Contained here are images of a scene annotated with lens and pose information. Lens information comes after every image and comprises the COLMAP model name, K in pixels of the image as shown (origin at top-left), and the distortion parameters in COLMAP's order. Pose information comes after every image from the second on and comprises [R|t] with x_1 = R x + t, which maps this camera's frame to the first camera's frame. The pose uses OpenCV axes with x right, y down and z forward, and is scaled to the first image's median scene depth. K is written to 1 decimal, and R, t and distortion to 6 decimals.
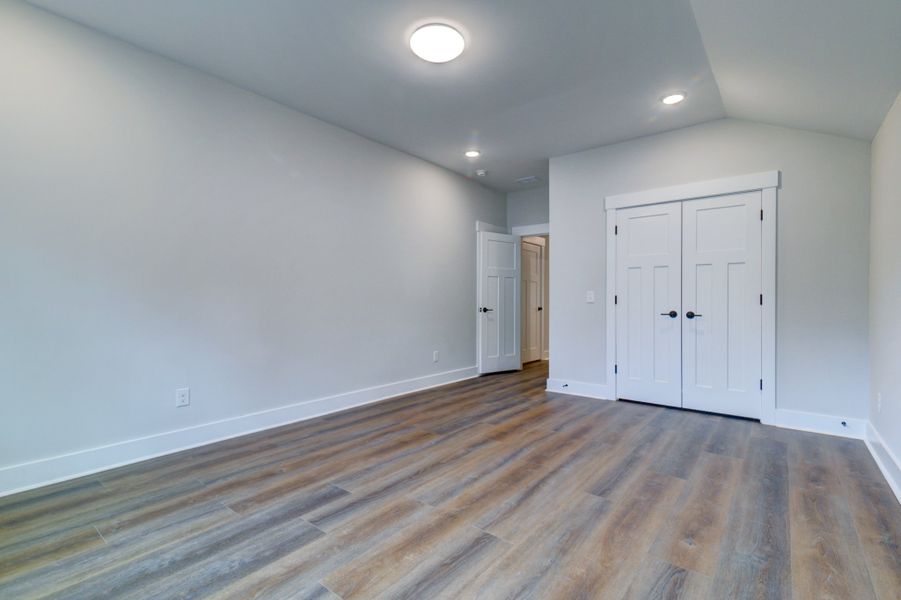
lens RADIAL K [[406.4, 0, 451.1], [0, 406.4, 300.8], [0, 0, 1]] dist [0.014828, -0.001507]
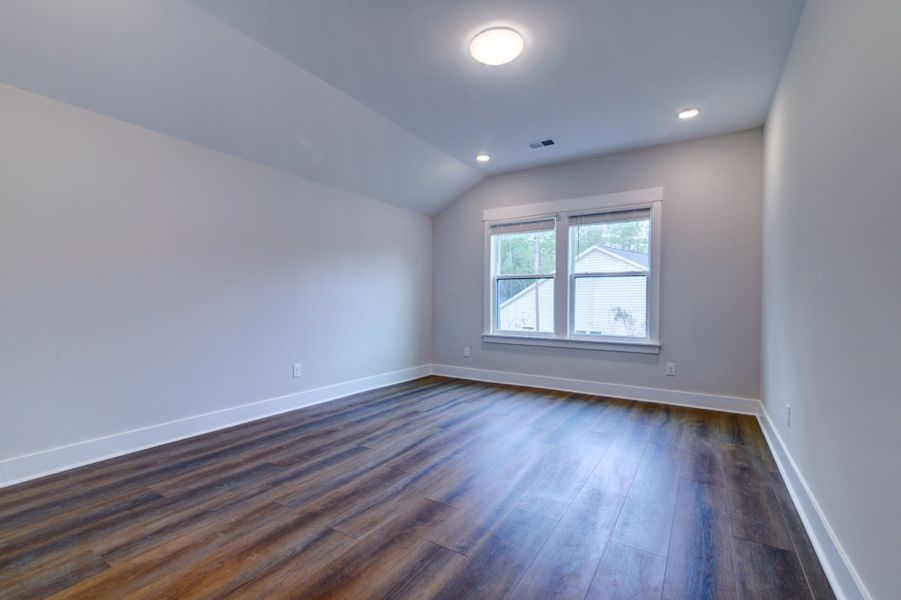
lens RADIAL K [[406.4, 0, 450.2], [0, 406.4, 301.2], [0, 0, 1]] dist [0.014828, -0.001507]
pose [[-0.992398, -0.009121, -0.122732, 0.213543], [-0.009268, 0.999957, 0.000632, -0.004994], [0.122721, 0.001764, -0.992440, 2.084216]]
